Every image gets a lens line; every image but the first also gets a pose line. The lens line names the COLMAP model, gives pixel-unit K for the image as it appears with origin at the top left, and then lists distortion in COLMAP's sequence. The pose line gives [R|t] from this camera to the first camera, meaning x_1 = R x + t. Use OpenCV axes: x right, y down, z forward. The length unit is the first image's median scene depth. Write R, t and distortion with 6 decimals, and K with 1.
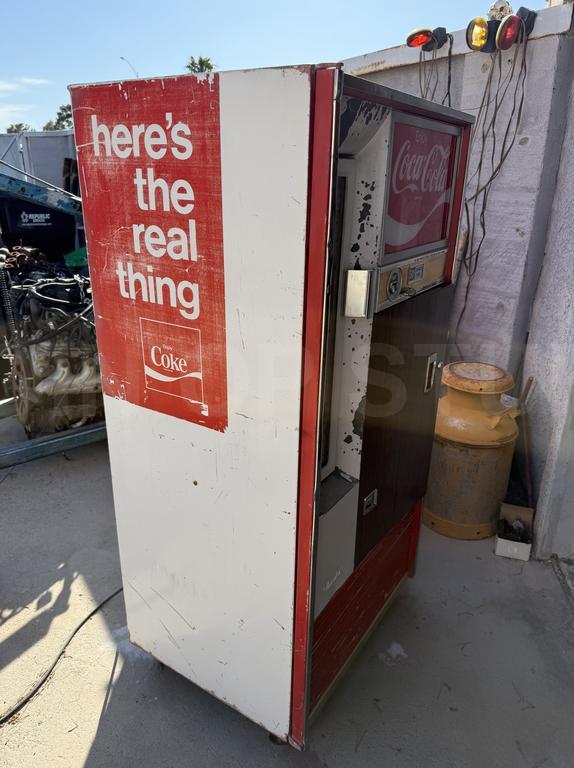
lens RADIAL K [[545.7, 0, 285.5], [0, 545.7, 385.7], [0, 0, 1]] dist [0.023380, -0.046579]
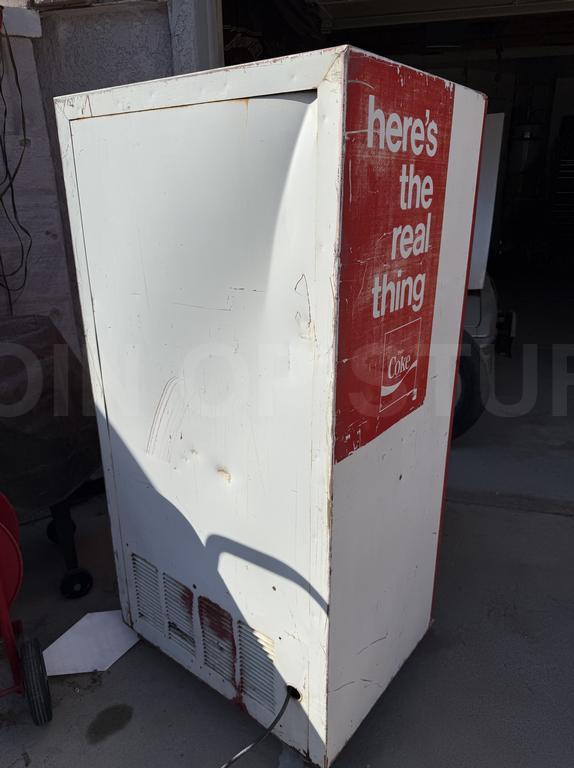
lens RADIAL K [[545.7, 0, 287.7], [0, 545.7, 381.1], [0, 0, 1]] dist [0.023380, -0.046579]
pose [[0.072833, -0.355379, 0.931881, -1.245967], [0.372788, 0.876337, 0.305061, -0.426923], [-0.925054, 0.325175, 0.196307, 1.107094]]
